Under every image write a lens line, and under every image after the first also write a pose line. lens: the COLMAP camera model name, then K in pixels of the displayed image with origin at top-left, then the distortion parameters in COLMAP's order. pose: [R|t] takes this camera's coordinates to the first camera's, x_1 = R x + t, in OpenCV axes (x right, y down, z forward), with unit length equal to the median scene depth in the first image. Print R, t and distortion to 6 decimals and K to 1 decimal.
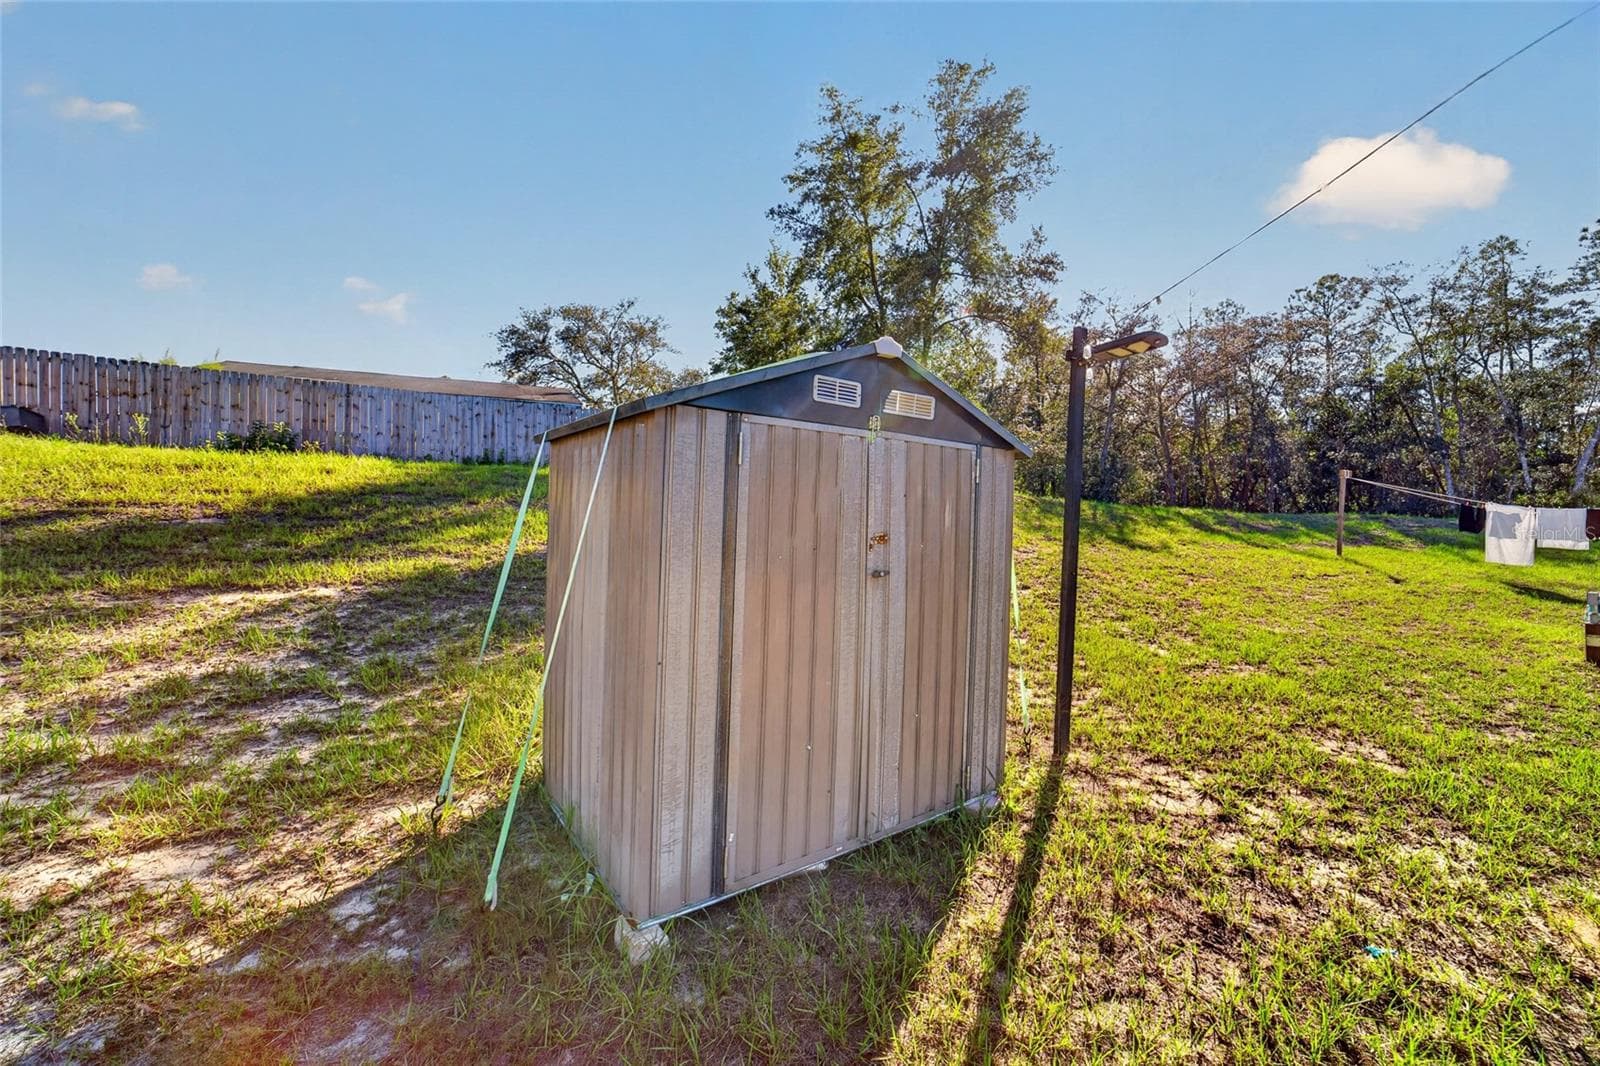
lens RADIAL K [[633.1, 0, 800.0], [0, 633.1, 533.0], [0, 0, 1]] dist [-0.060464, 0.019433]
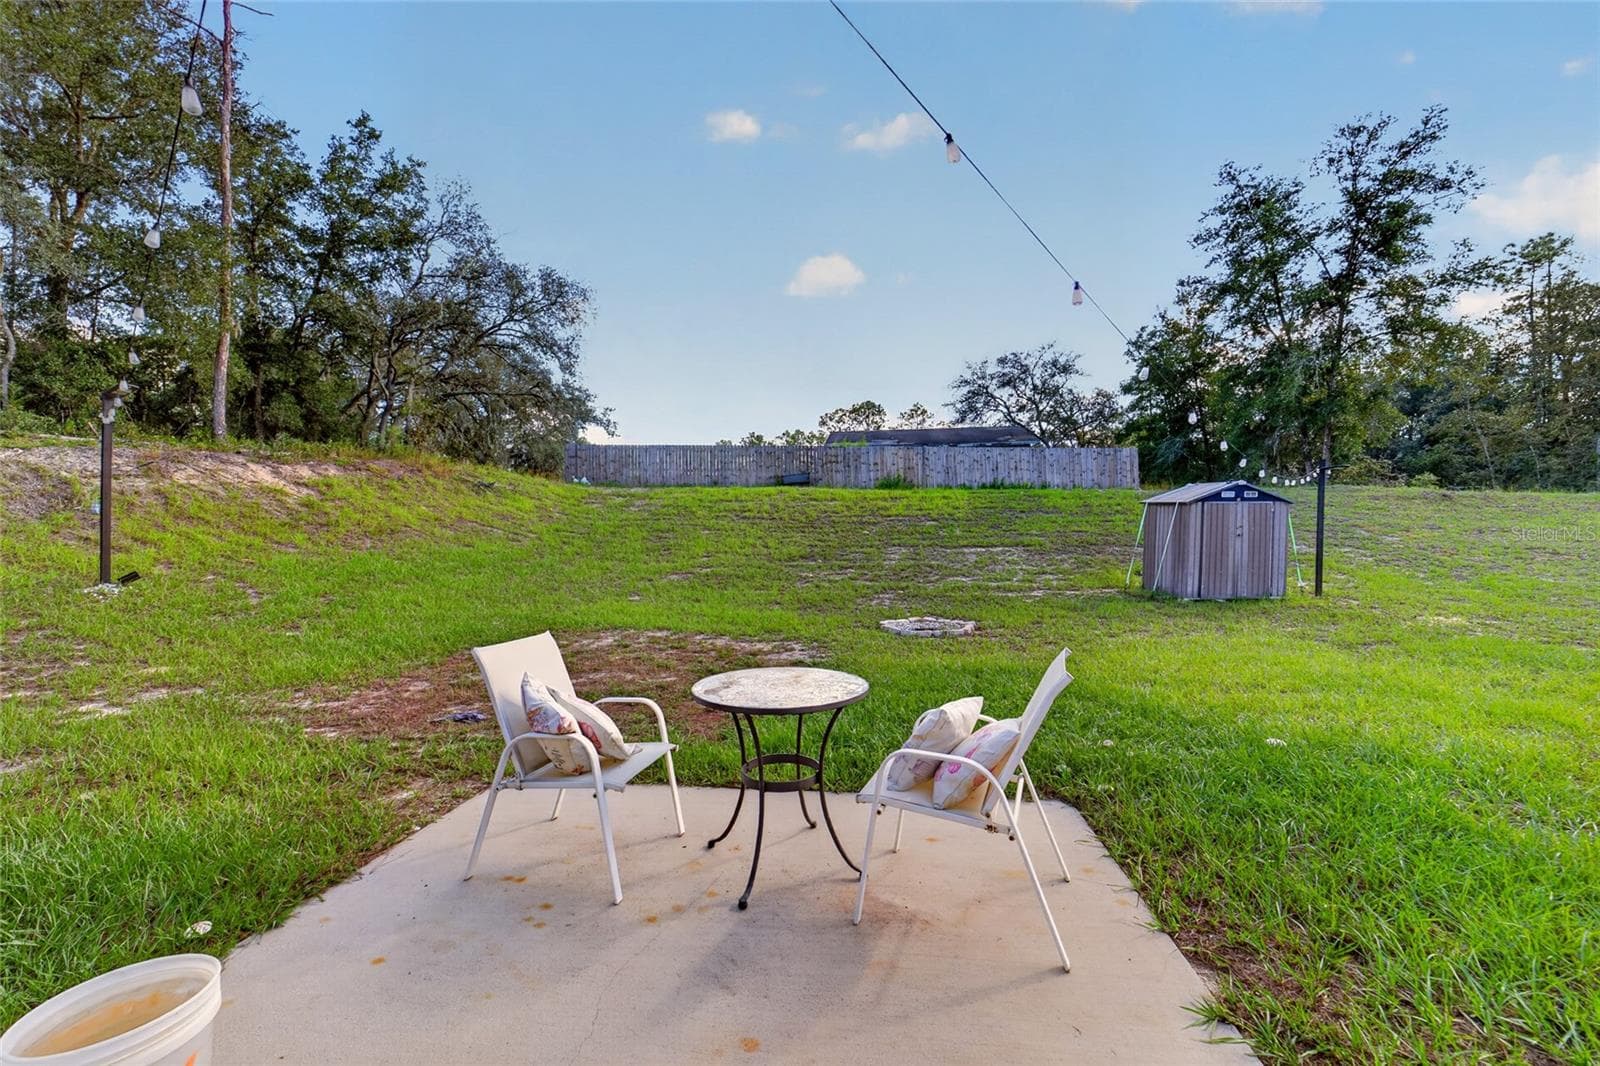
lens RADIAL K [[633.1, 0, 800.0], [0, 633.1, 533.0], [0, 0, 1]] dist [-0.060464, 0.019433]
pose [[0.837131, -0.000505, -0.547003, -0.011143], [0.003130, 0.999988, 0.003867, 0.003250], [0.546994, -0.004949, 0.837122, -0.557519]]
